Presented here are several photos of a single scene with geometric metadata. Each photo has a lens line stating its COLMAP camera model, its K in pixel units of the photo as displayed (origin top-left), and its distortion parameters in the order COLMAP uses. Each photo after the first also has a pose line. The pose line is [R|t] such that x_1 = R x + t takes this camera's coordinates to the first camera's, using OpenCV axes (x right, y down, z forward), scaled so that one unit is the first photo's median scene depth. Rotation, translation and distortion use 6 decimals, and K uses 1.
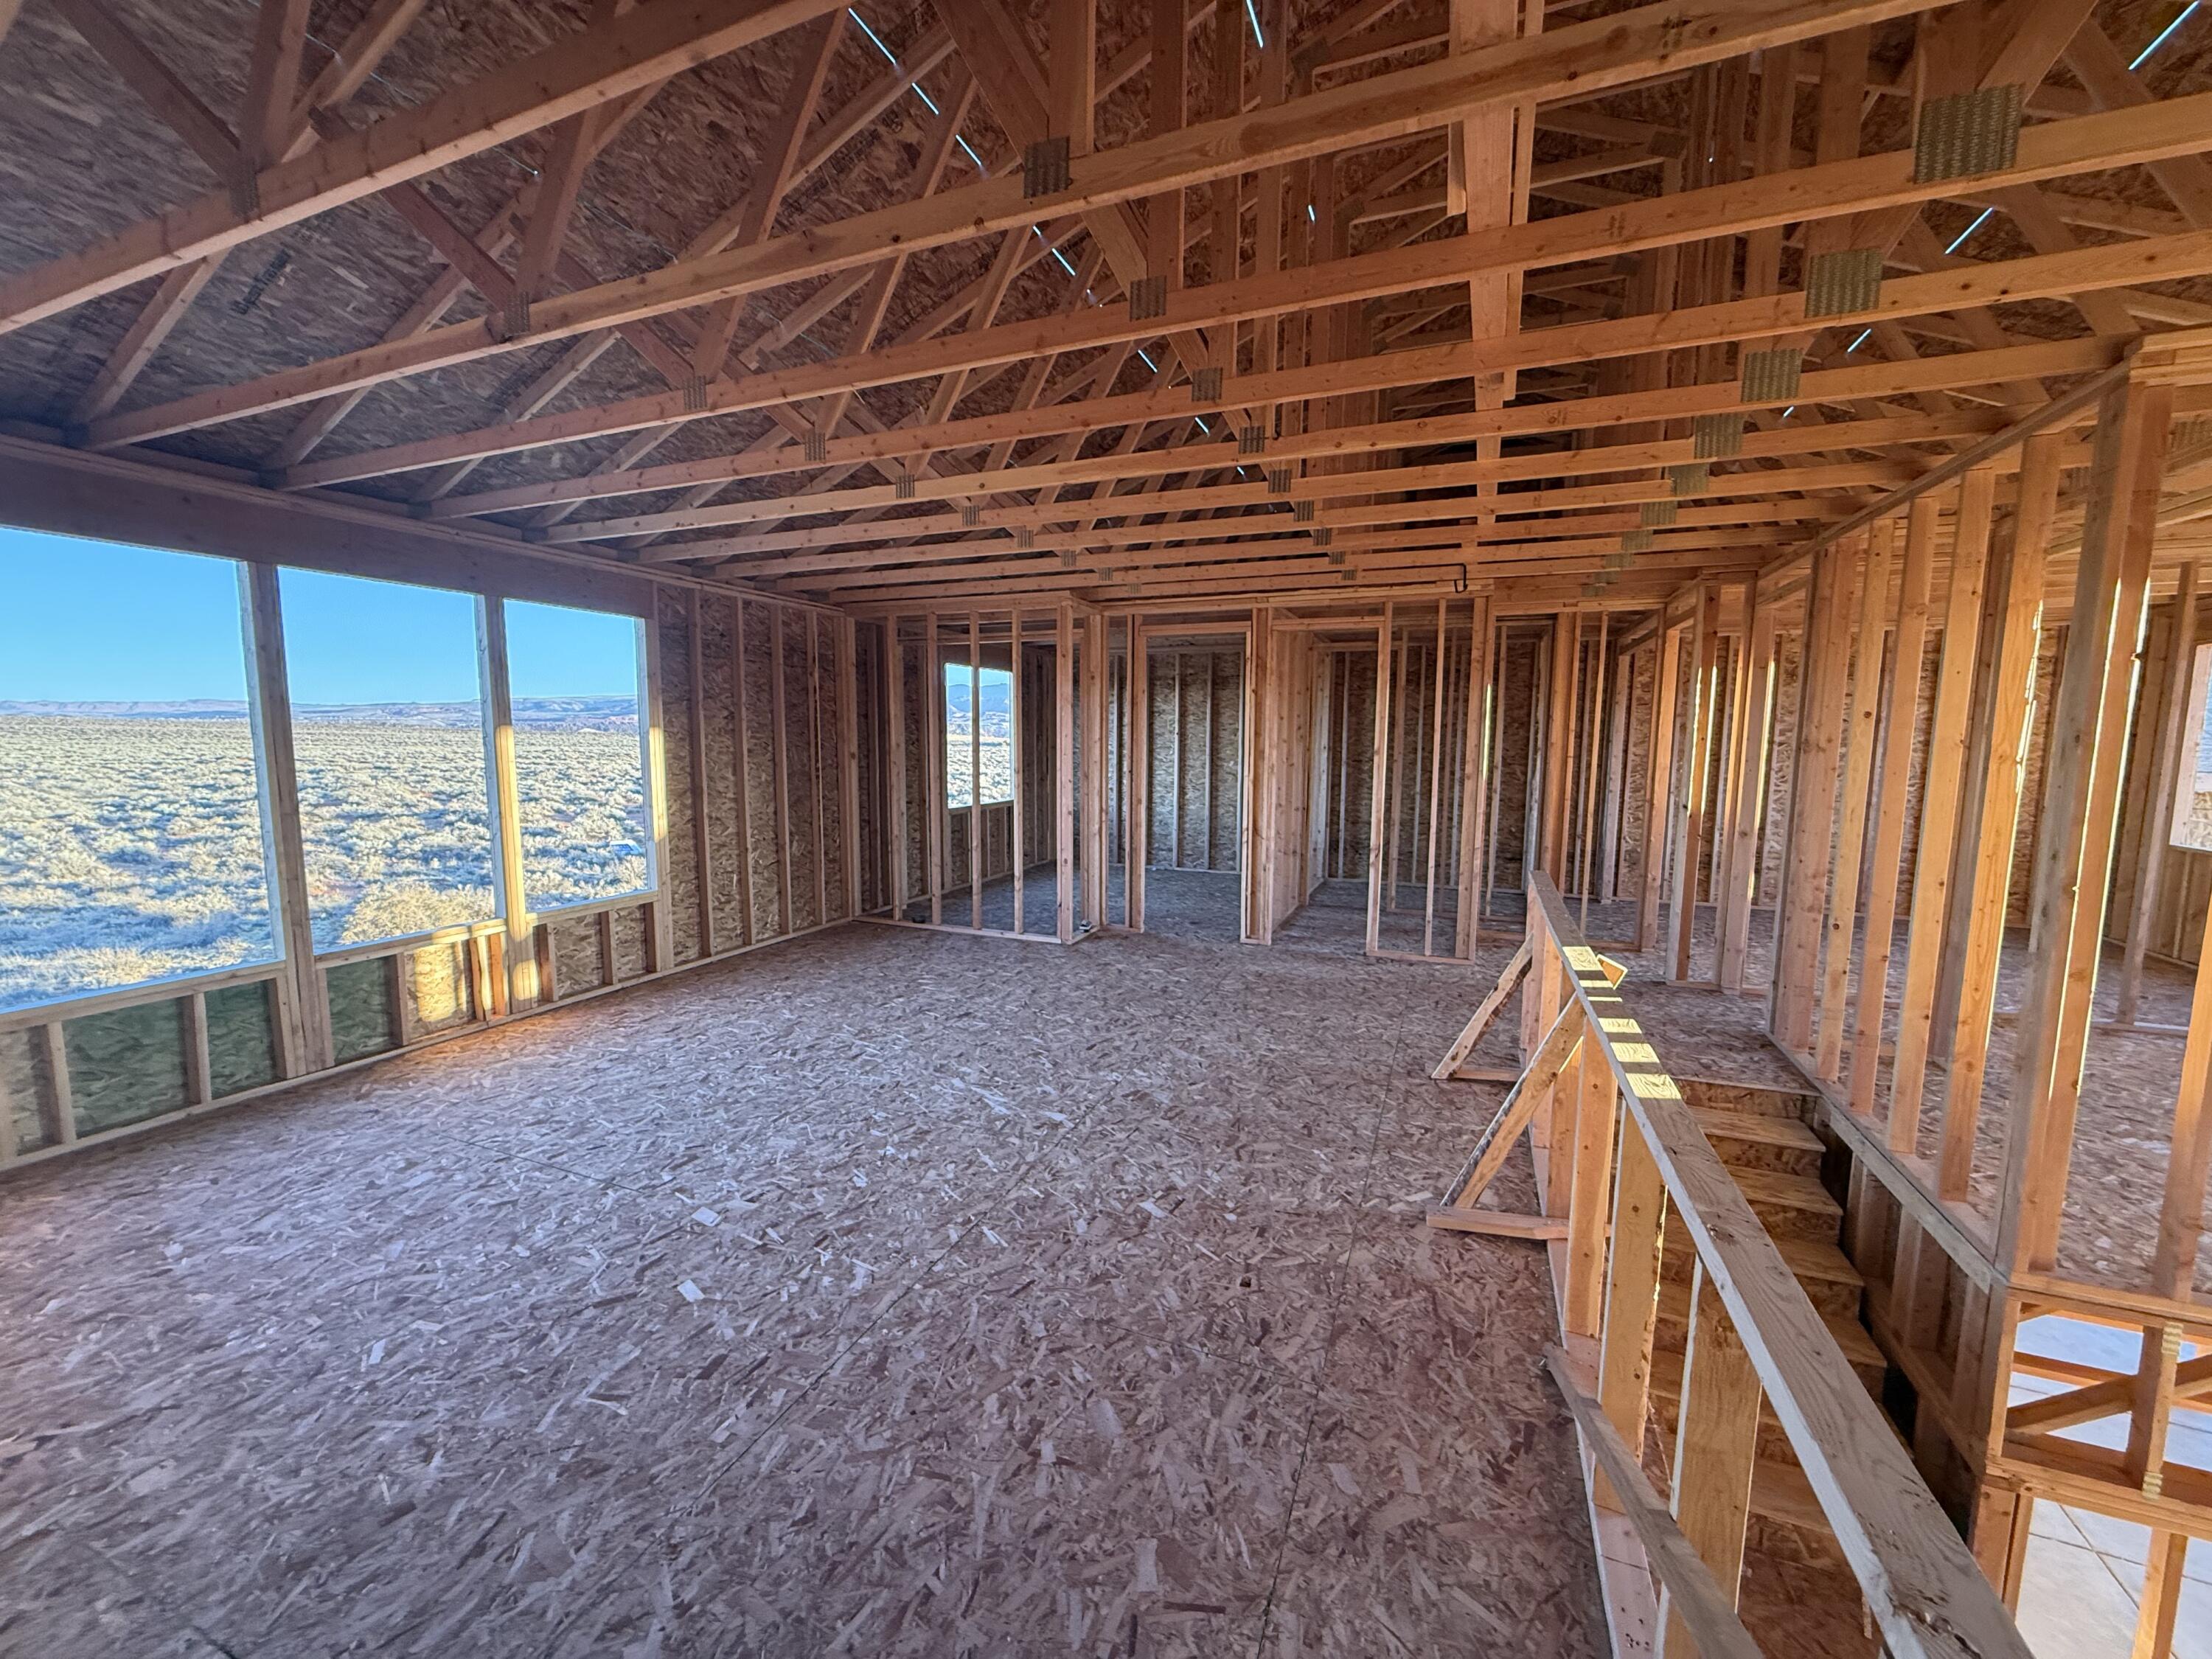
lens RADIAL K [[877.9, 0, 1106.1], [0, 877.9, 833.7], [0, 0, 1]] dist [0.000353, 0.000213]
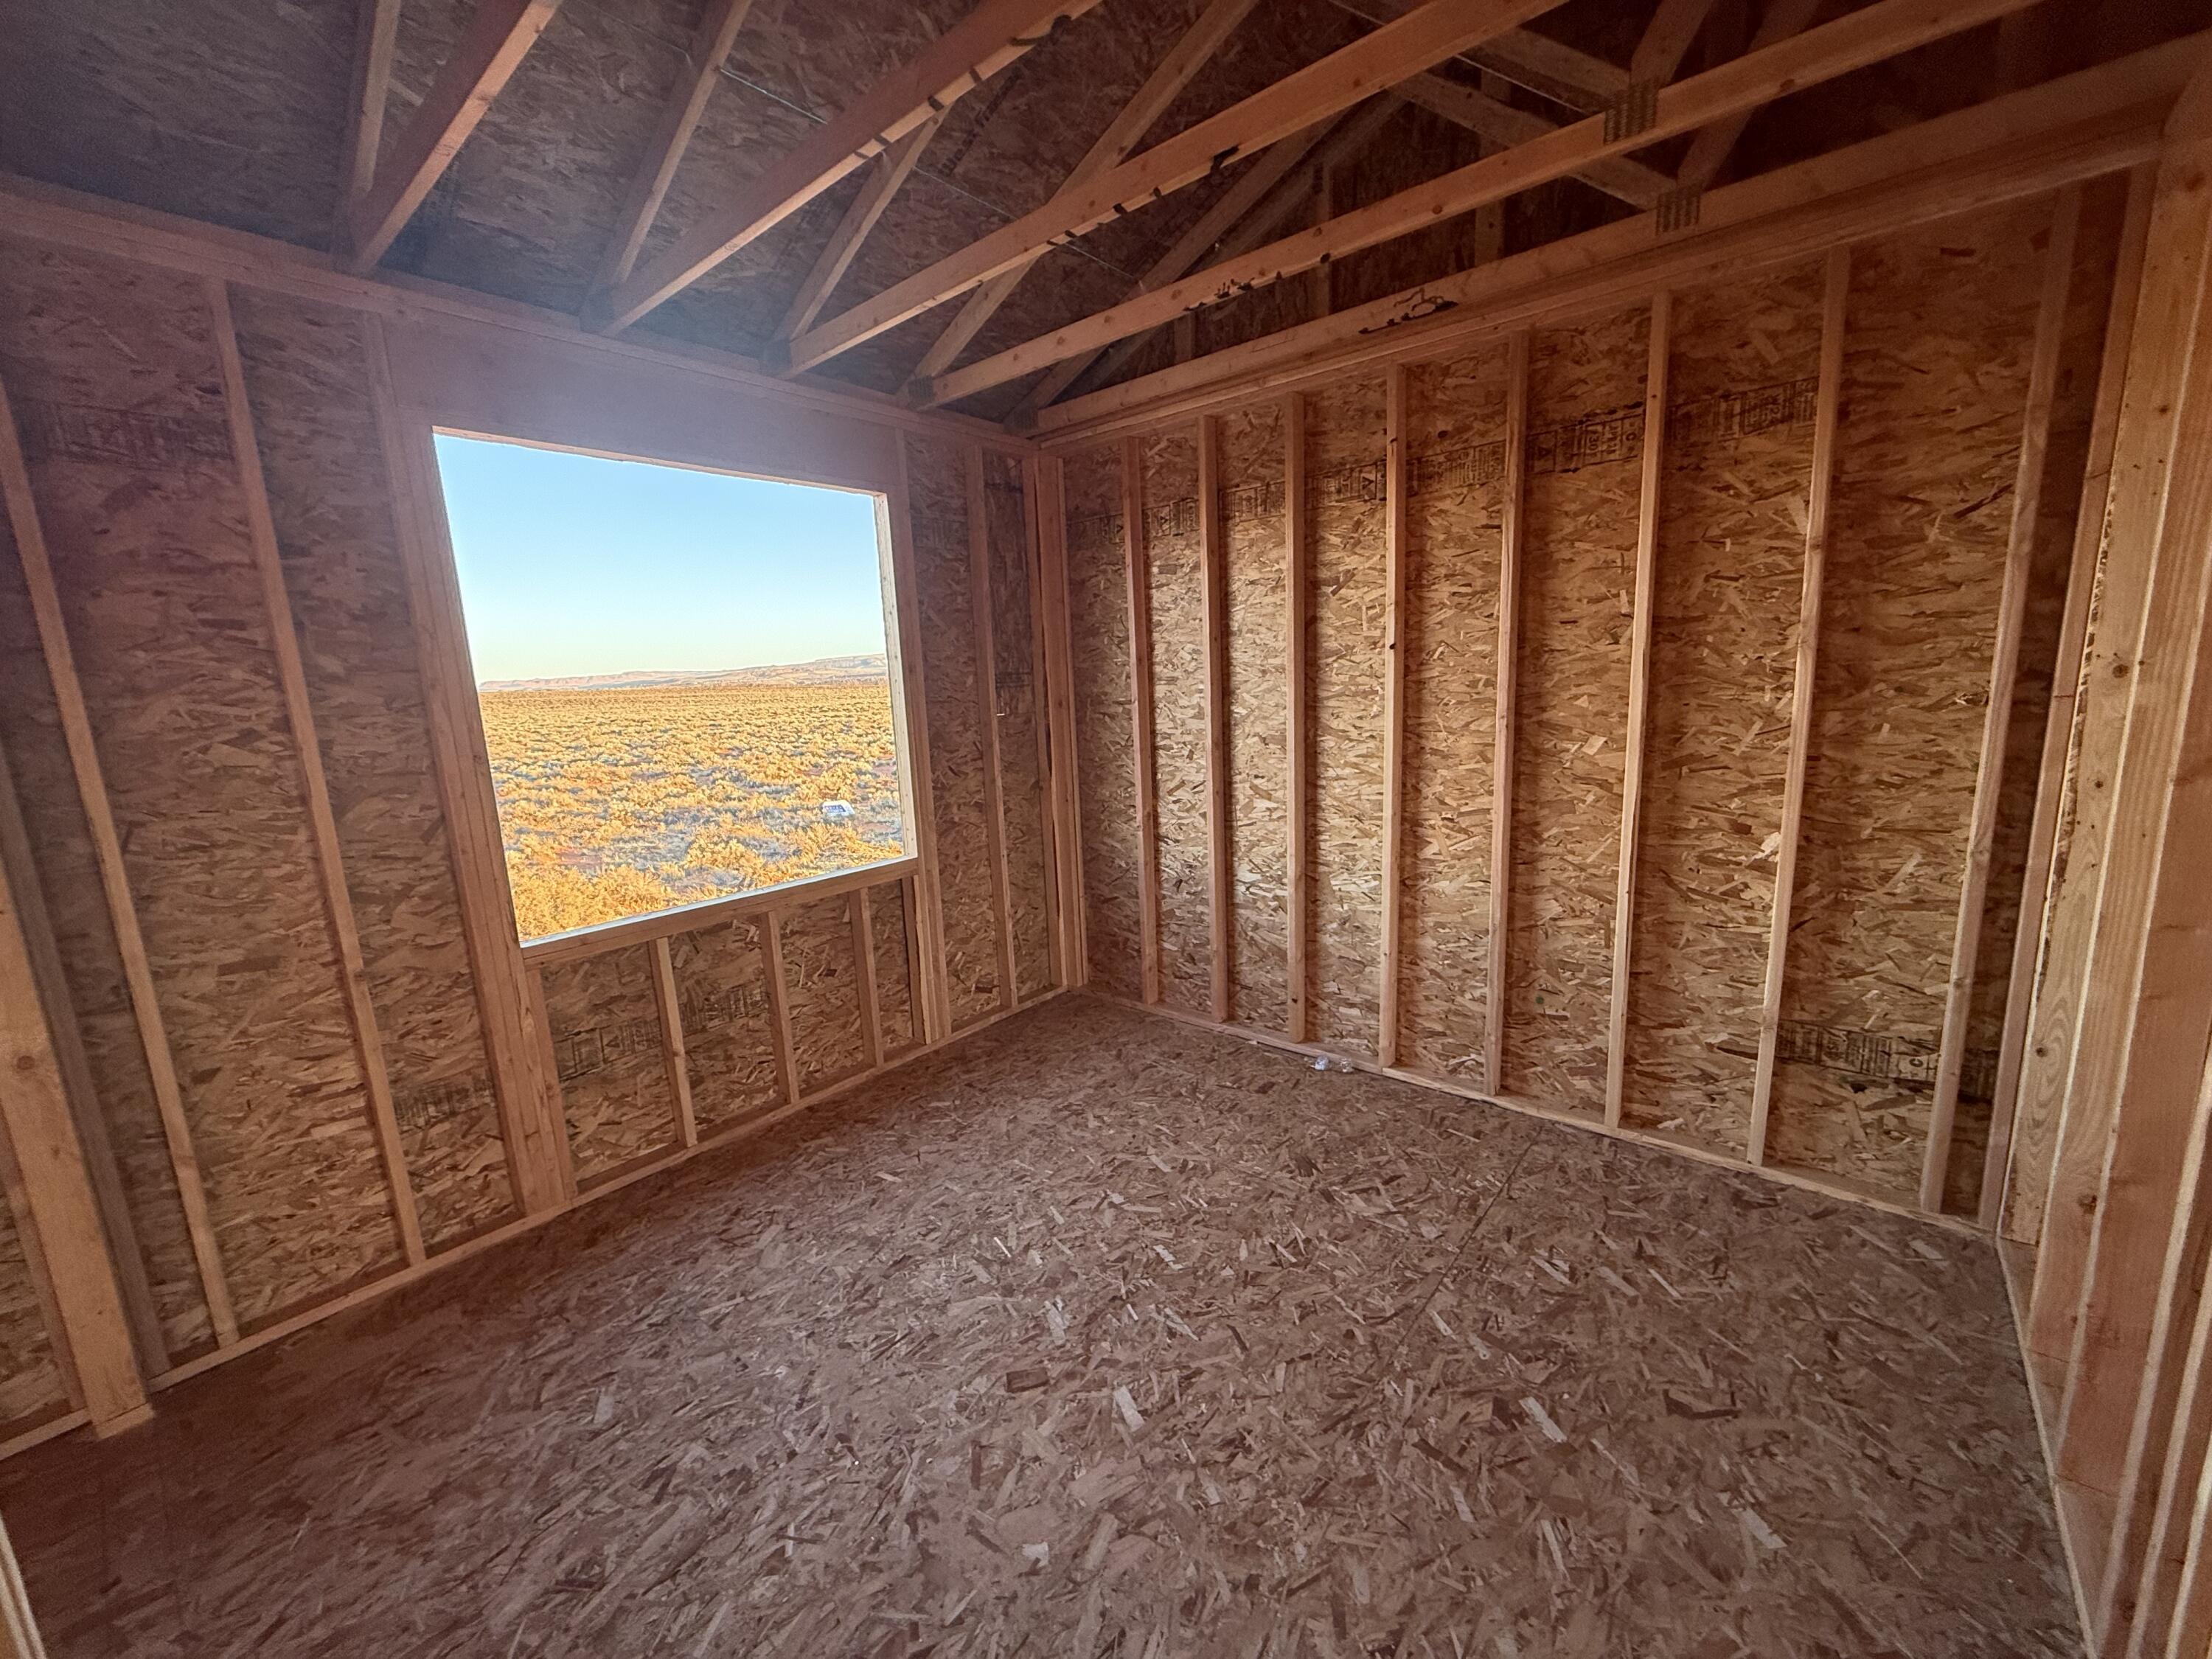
lens RADIAL K [[877.9, 0, 1100.5], [0, 877.9, 838.6], [0, 0, 1]] dist [0.000353, 0.000213]
pose [[0.953204, 0.005512, -0.302278, 0.075463], [0.018375, 0.996929, 0.076123, -0.071585], [0.301769, -0.078115, 0.950175, 0.664672]]
